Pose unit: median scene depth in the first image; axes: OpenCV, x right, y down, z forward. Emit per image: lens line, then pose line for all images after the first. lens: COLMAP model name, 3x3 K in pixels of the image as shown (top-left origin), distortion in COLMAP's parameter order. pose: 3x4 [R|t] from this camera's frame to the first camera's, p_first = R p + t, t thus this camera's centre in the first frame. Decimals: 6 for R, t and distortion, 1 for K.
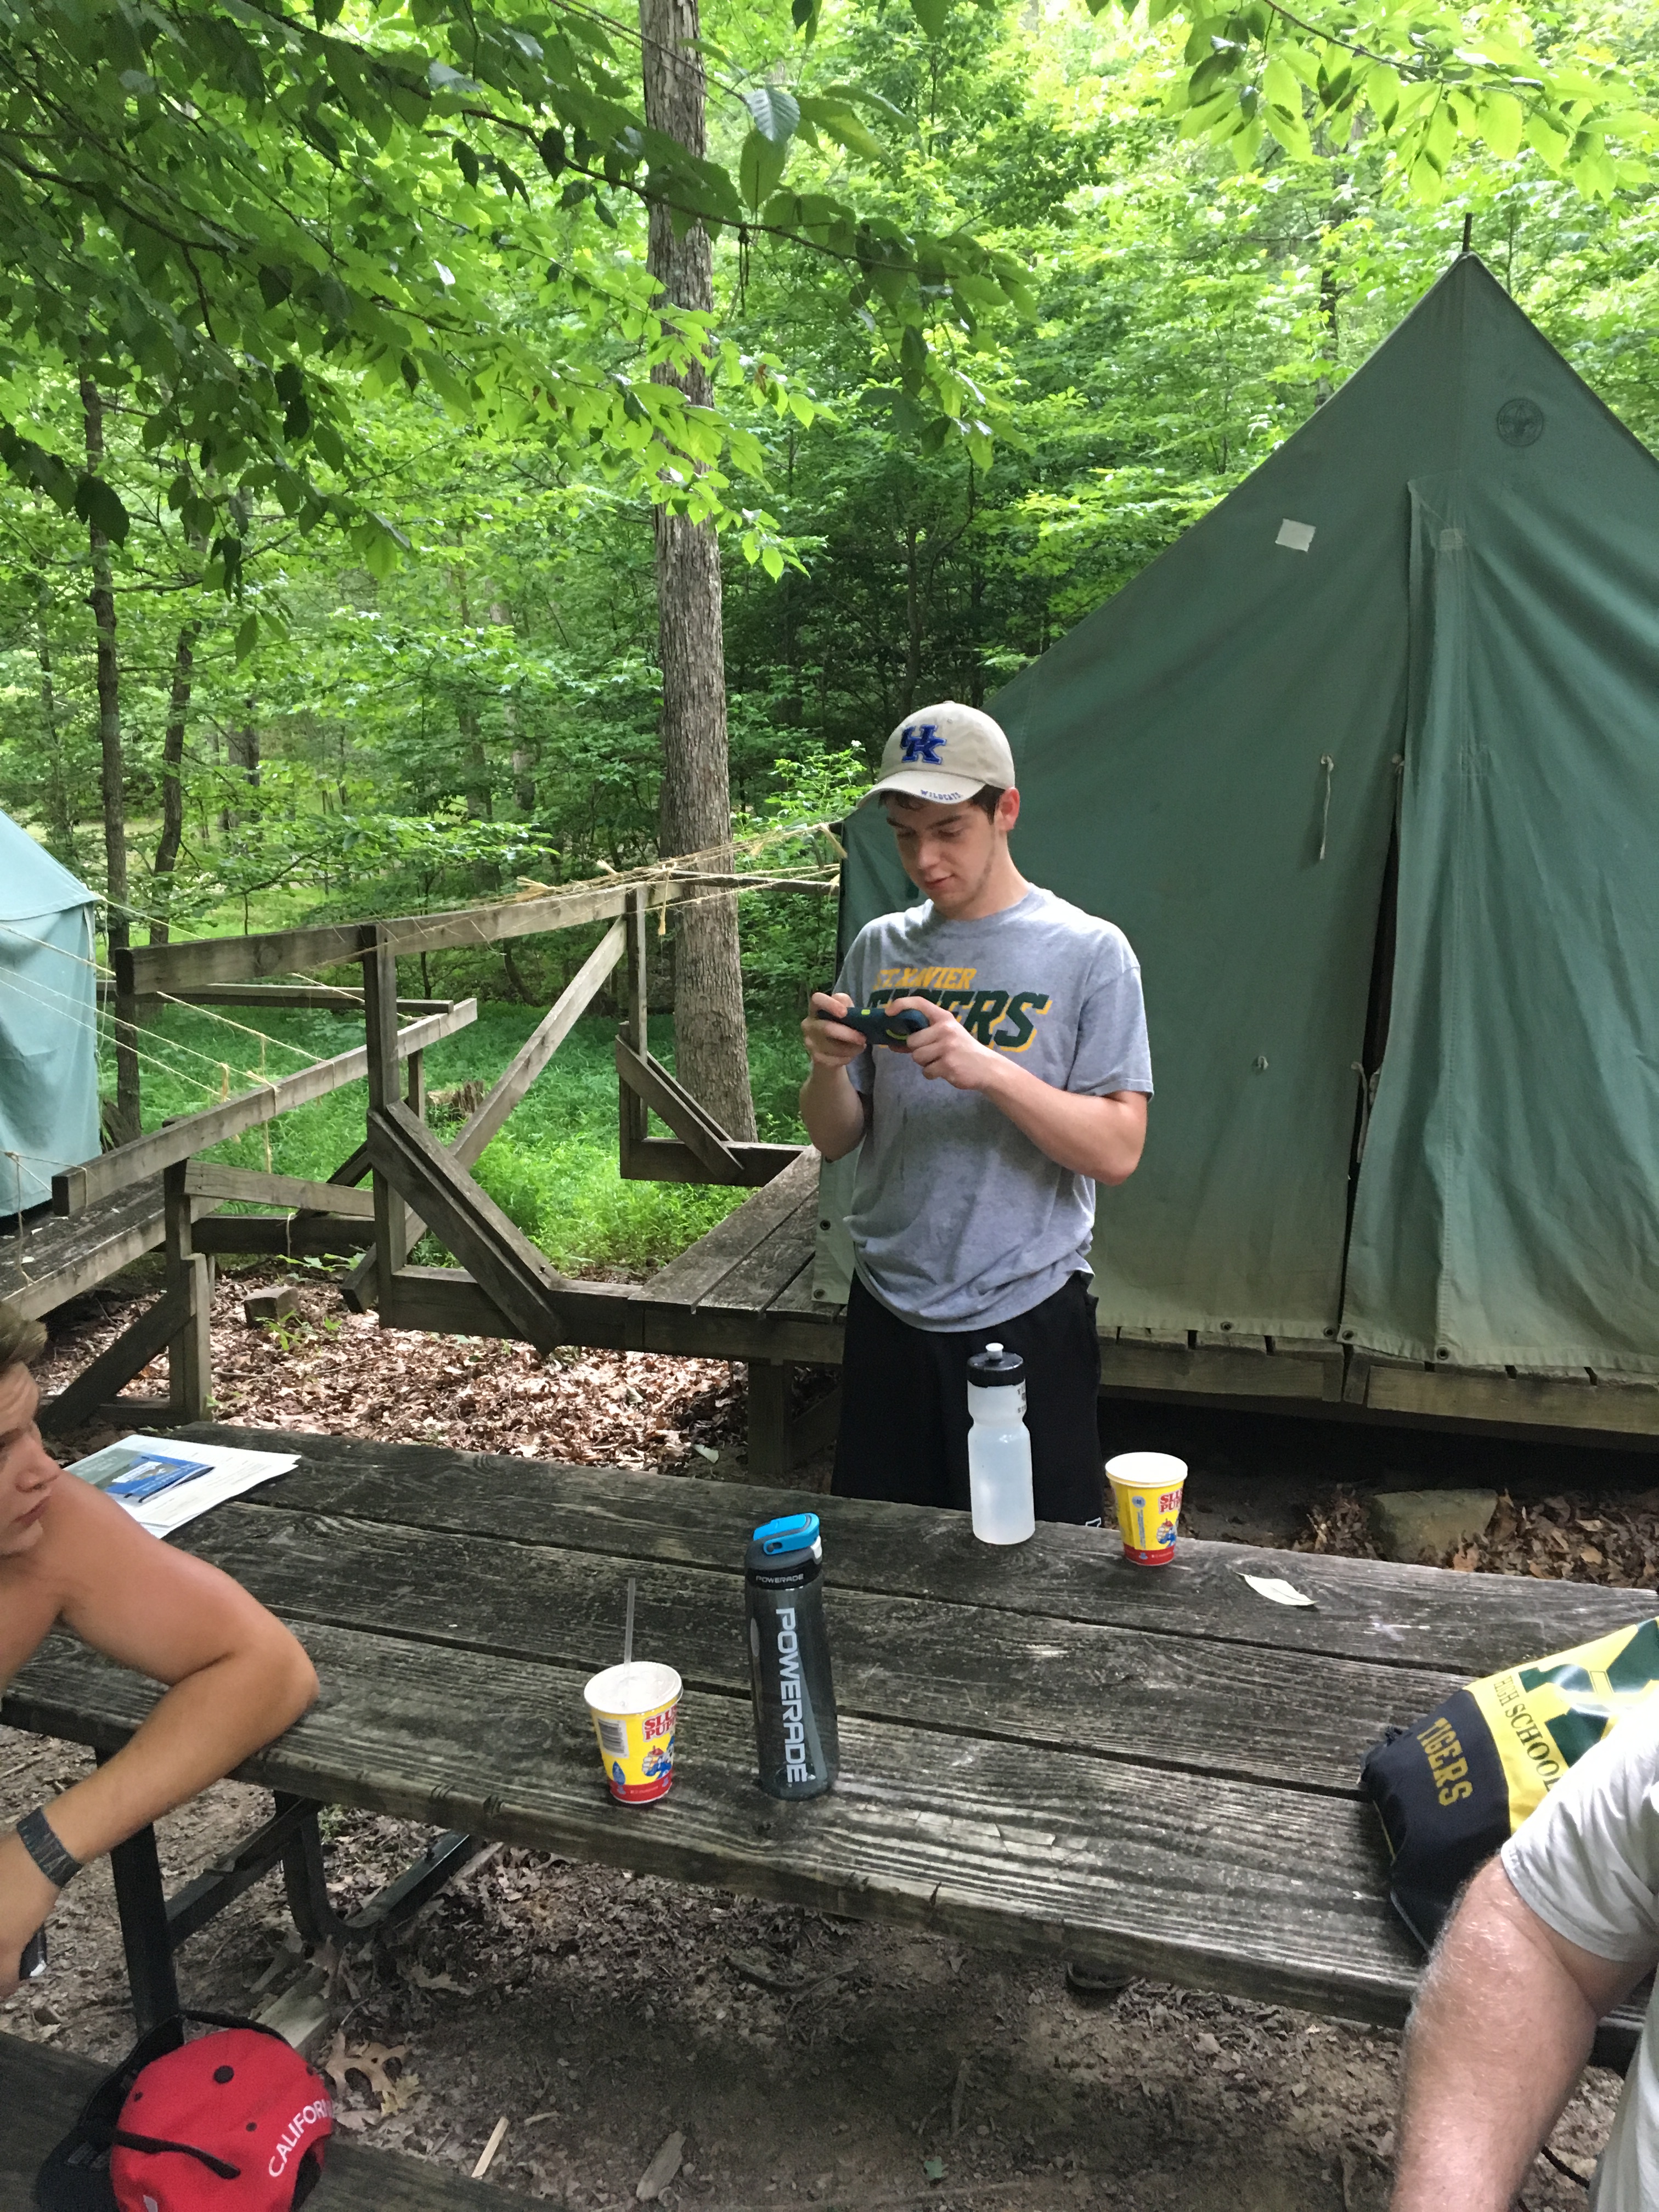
lens RADIAL K [[1867.9, 0, 819.4], [0, 1867.9, 1114.2], [0, 0, 1]] dist [0.067756, -0.081149]
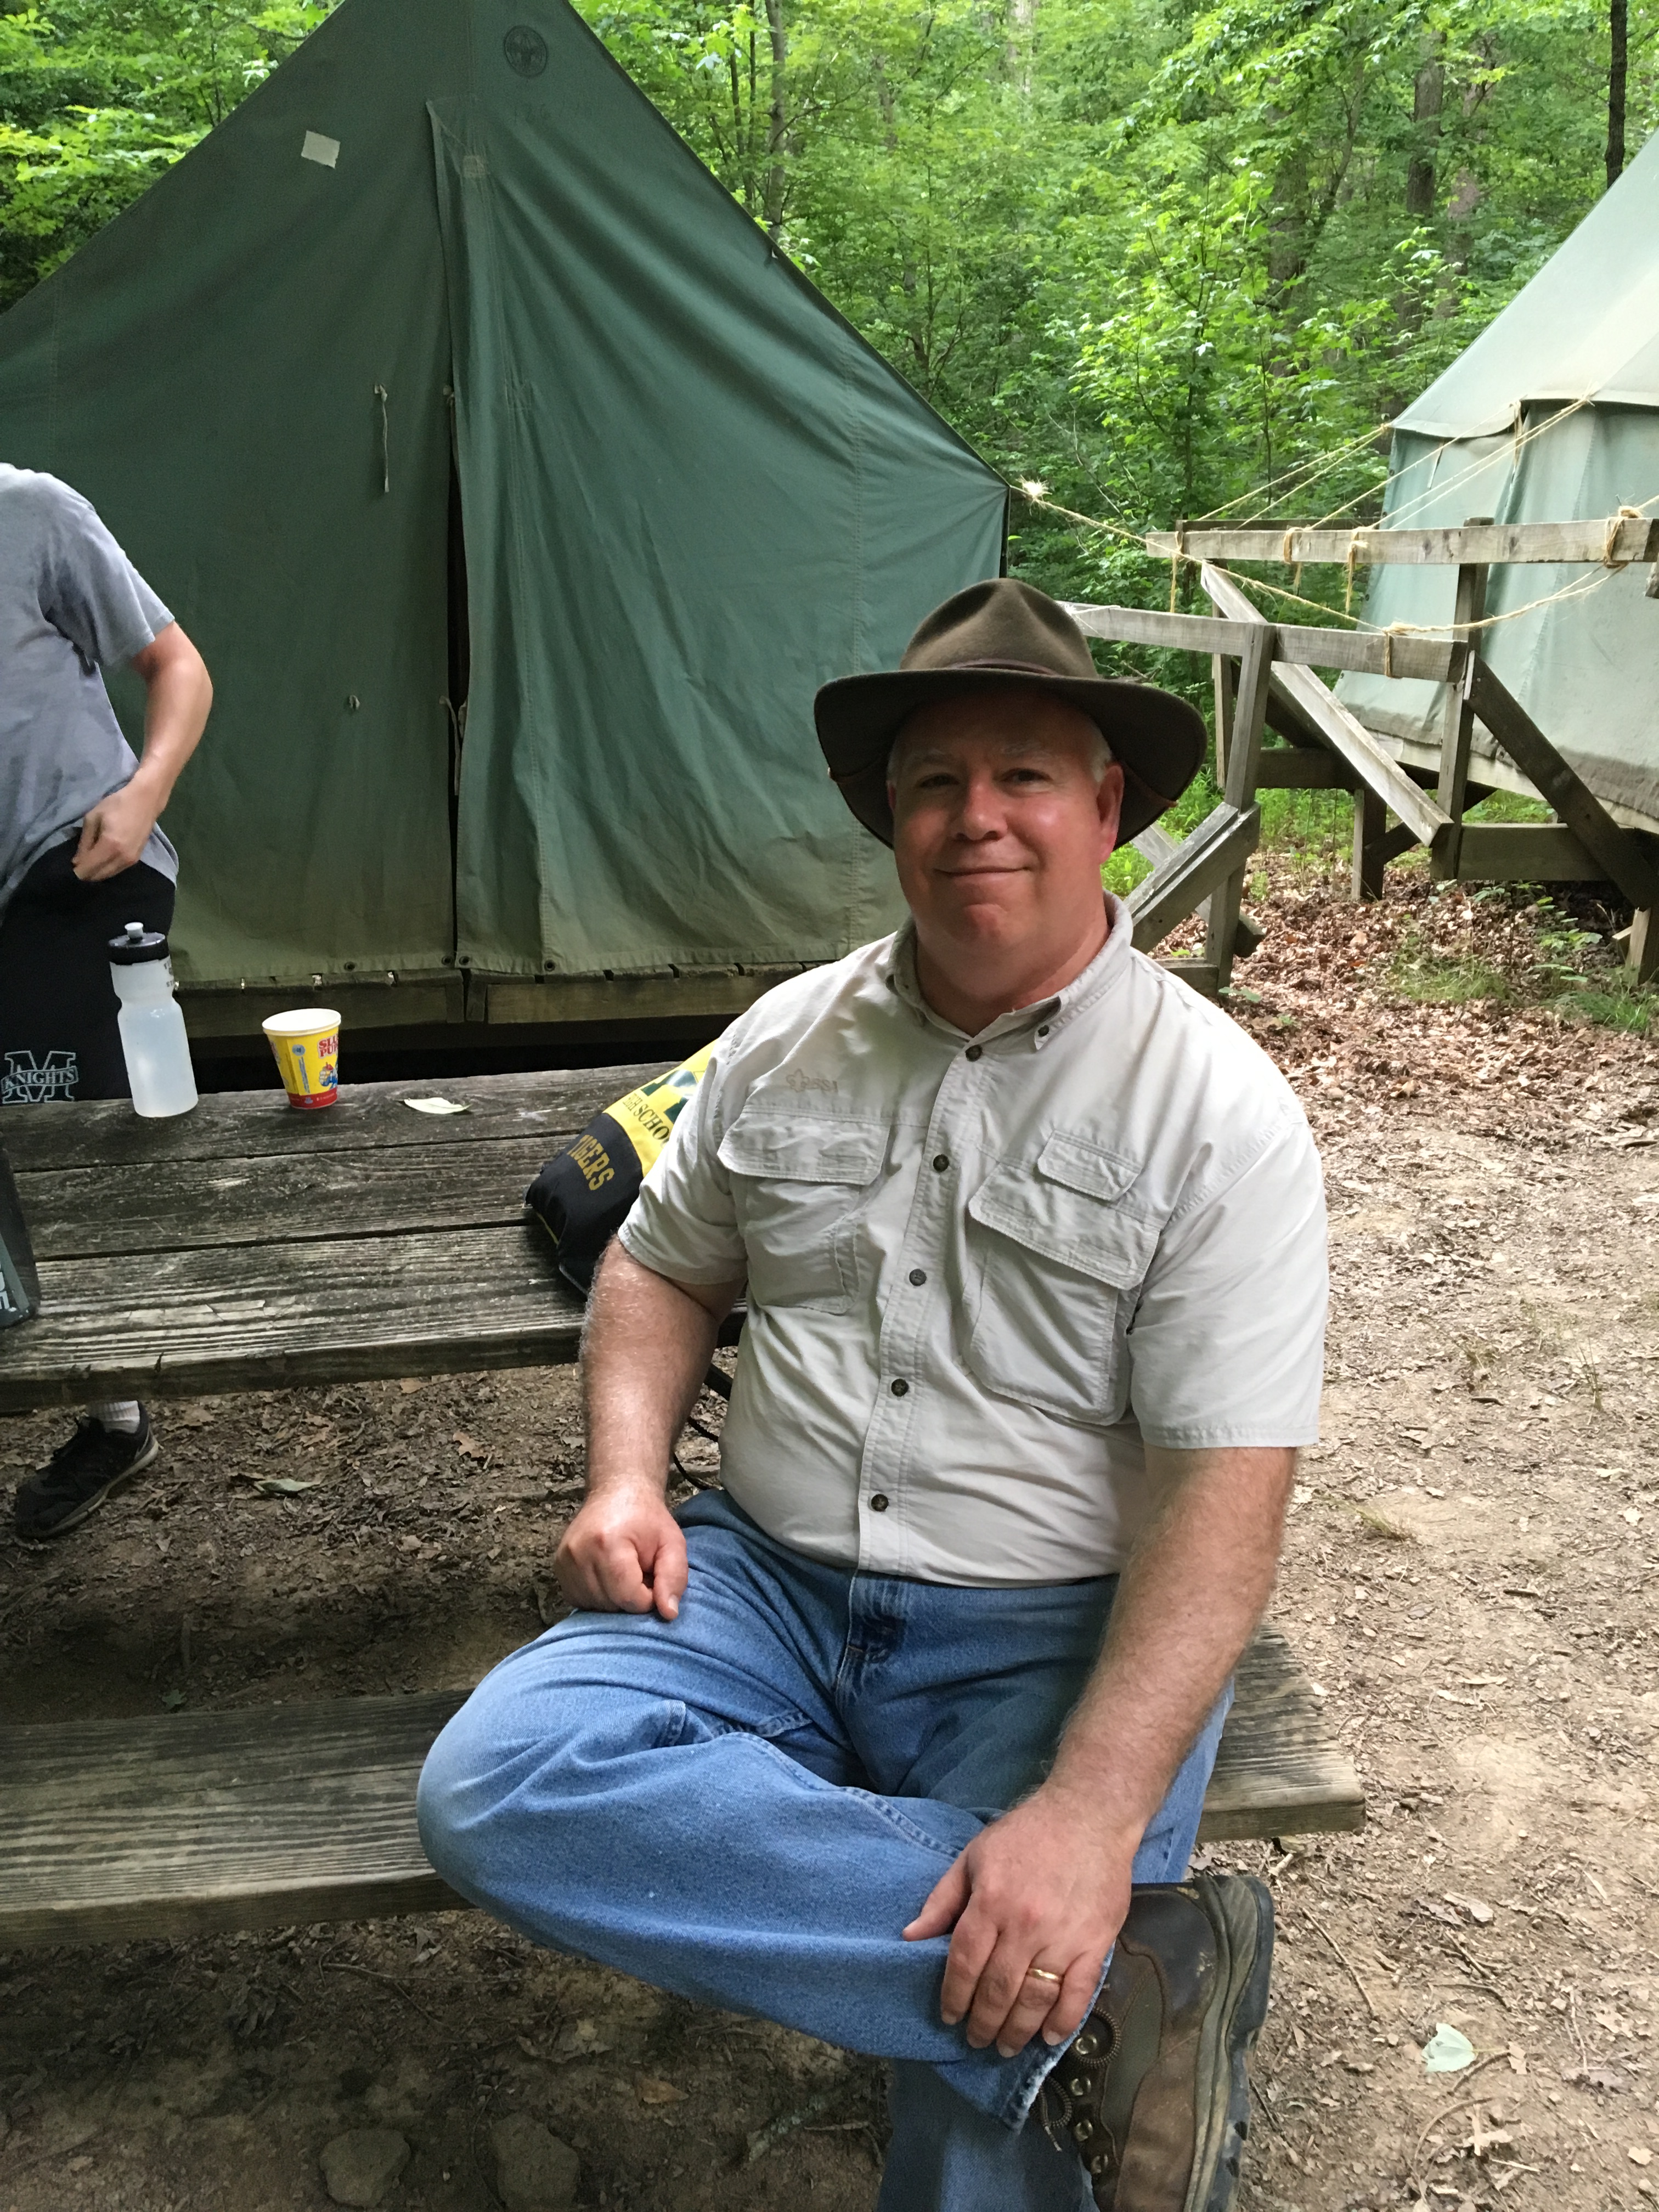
lens RADIAL K [[1867.9, 0, 833.1], [0, 1867.9, 1110.5], [0, 0, 1]] dist [0.067756, -0.081149]
pose [[0.882671, -0.140001, 0.448655, -0.038549], [0.075742, 0.984498, 0.158196, 0.079882], [-0.463848, -0.105653, 0.879592, -0.072454]]
